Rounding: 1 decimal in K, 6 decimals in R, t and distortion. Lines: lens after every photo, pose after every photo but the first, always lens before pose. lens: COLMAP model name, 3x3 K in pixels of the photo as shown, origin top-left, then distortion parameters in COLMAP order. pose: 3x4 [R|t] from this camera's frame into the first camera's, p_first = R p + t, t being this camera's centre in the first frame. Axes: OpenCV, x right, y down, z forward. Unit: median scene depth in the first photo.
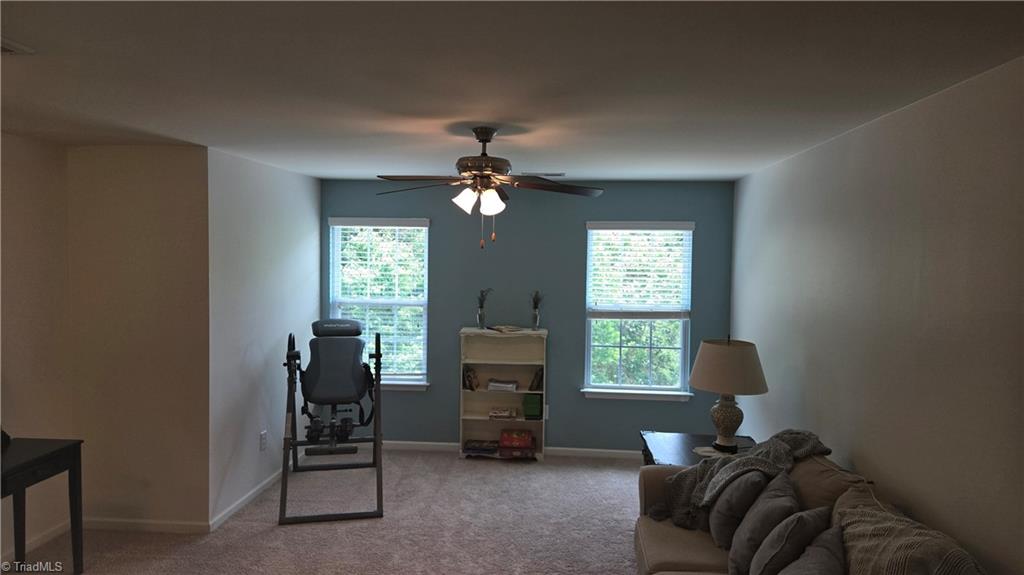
lens RADIAL K [[684.0, 0, 512.0], [0, 684.0, 287.5], [0, 0, 1]] dist [0.040730, 0.000532]
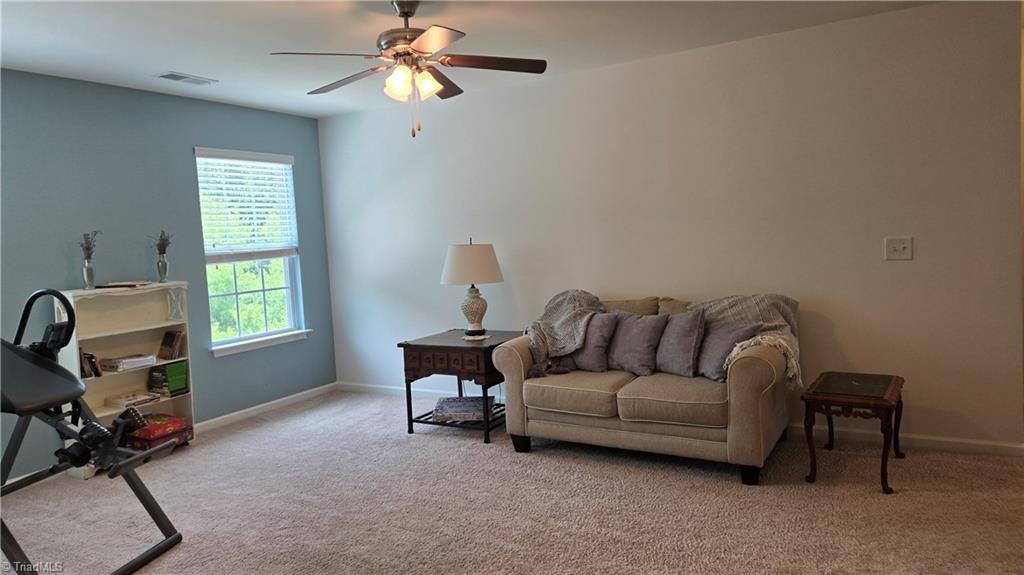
lens RADIAL K [[684.0, 0, 512.0], [0, 684.0, 287.5], [0, 0, 1]] dist [0.040730, 0.000532]
pose [[0.415159, -0.109949, 0.903080, -0.514062], [0.102357, 0.992012, 0.073722, 0.051113], [-0.903972, 0.061830, 0.423097, 0.309464]]
